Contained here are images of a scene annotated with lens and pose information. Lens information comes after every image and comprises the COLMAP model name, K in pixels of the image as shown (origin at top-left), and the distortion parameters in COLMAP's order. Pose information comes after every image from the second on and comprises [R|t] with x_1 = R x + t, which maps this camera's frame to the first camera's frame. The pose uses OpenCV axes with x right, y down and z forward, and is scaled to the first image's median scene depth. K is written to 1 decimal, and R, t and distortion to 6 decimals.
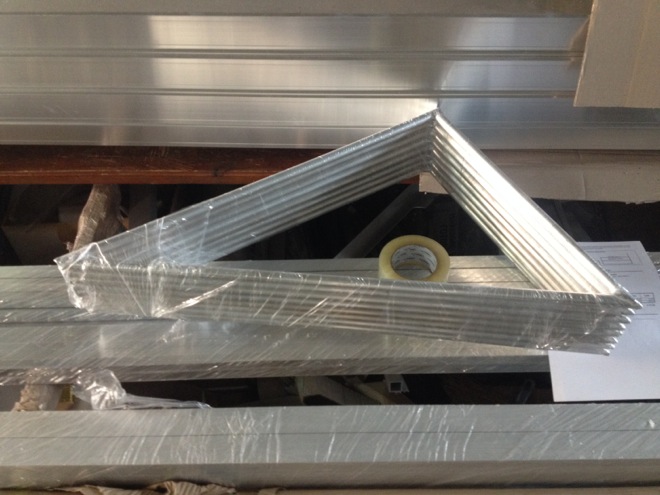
lens RADIAL K [[670.9, 0, 329.5], [0, 670.9, 246.0], [0, 0, 1]] dist [0.022998, 0.000000]
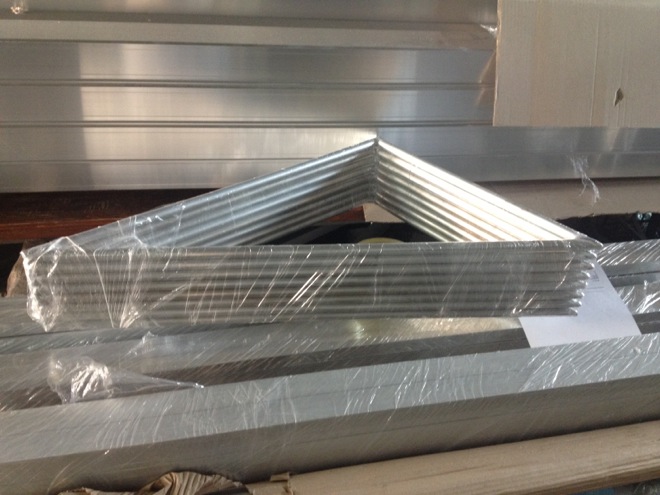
lens RADIAL K [[670.9, 0, 332.6], [0, 670.9, 246.8], [0, 0, 1]] dist [0.022998, 0.000000]
pose [[0.971242, -0.048472, 0.233108, -0.210141], [0.120582, 0.944352, -0.306037, 0.347636], [-0.205302, 0.325345, 0.923040, 0.061515]]
